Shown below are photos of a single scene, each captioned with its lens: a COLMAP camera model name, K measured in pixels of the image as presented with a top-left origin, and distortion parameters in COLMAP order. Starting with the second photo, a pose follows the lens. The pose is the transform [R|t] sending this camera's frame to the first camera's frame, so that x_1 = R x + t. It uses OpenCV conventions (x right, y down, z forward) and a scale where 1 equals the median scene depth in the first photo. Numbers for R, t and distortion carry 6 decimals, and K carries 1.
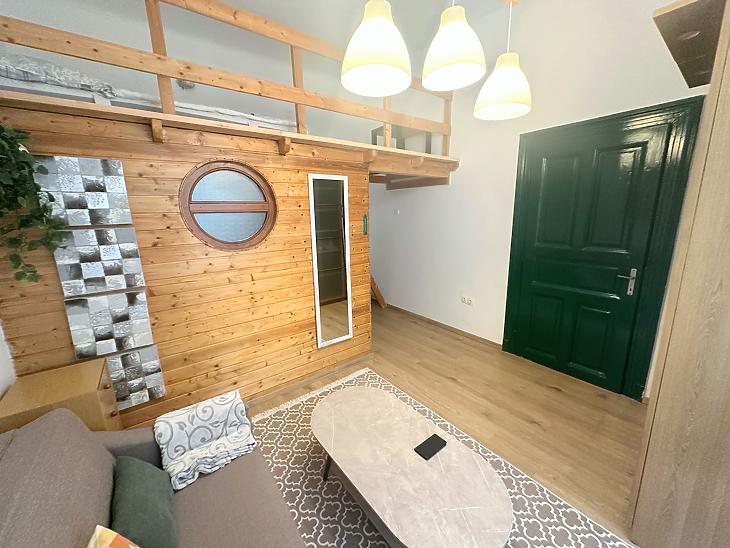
lens RADIAL K [[290.7, 0, 362.4], [0, 290.7, 273.7], [0, 0, 1]] dist [-0.001189, 0.000424]
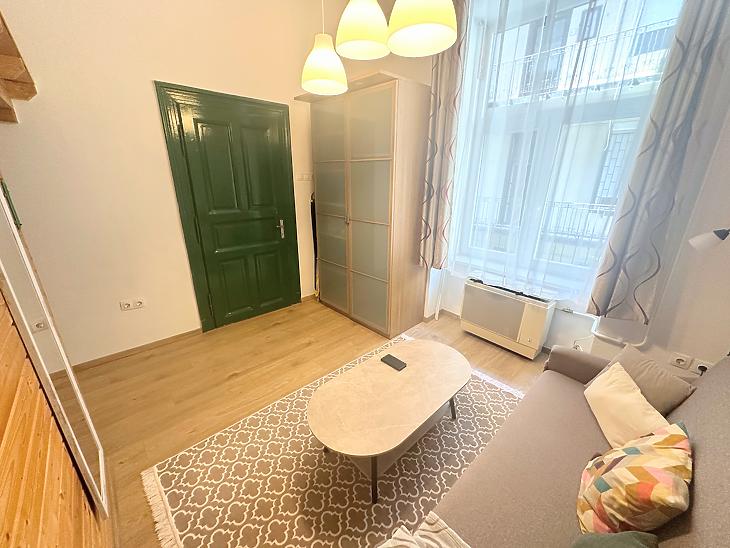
lens RADIAL K [[290.7, 0, 363.9], [0, 290.7, 276.3], [0, 0, 1]] dist [-0.001189, 0.000424]
pose [[-0.107942, -0.301505, 0.947335, -0.560816], [0.204081, 0.925889, 0.317933, -0.131010], [-0.972985, 0.227652, -0.038411, 0.708407]]
